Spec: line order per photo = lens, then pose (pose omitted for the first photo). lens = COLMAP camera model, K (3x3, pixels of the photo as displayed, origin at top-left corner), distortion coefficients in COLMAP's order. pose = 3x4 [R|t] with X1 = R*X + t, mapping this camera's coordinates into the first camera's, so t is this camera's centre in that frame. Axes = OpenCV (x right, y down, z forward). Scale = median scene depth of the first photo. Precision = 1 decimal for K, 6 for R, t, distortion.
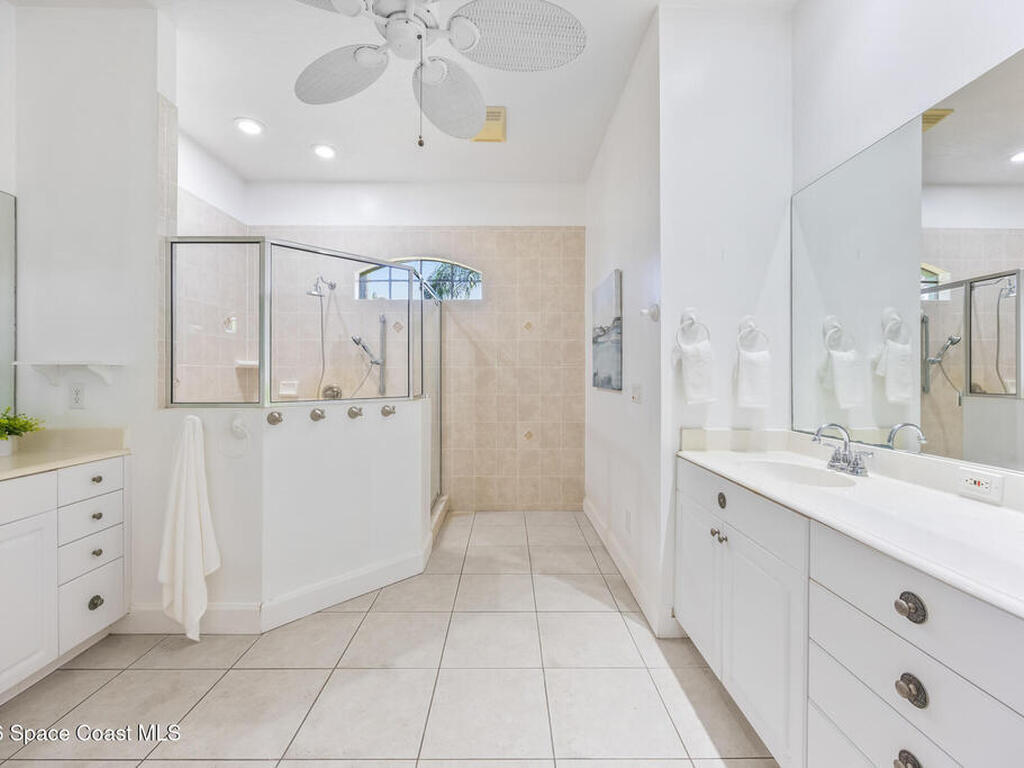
lens RADIAL K [[441.5, 0, 510.4], [0, 441.5, 377.9], [0, 0, 1]] dist [-0.003001, -0.000474]
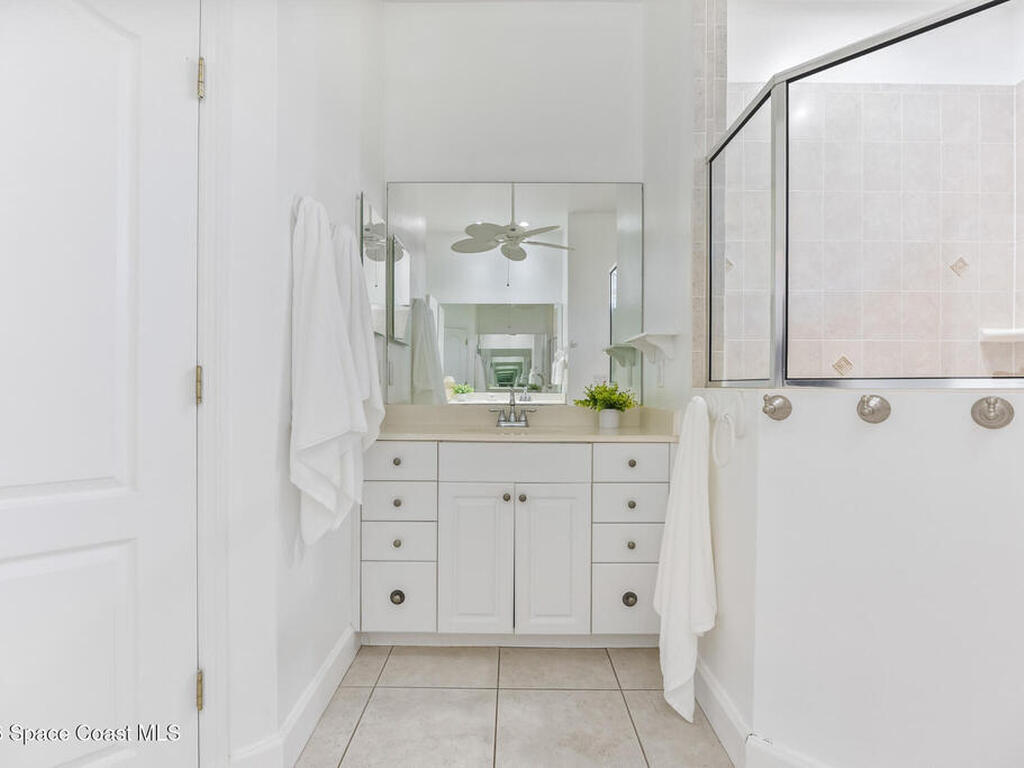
lens RADIAL K [[515.5, 0, 510.1], [0, 515.5, 389.5], [0, 0, 1]] dist [-0.017896, 0.000450]
pose [[-0.016238, 0.006116, -0.999849, 0.096749], [-0.007322, 0.999954, 0.006235, 0.071912], [0.999841, 0.007422, -0.016192, 0.715885]]
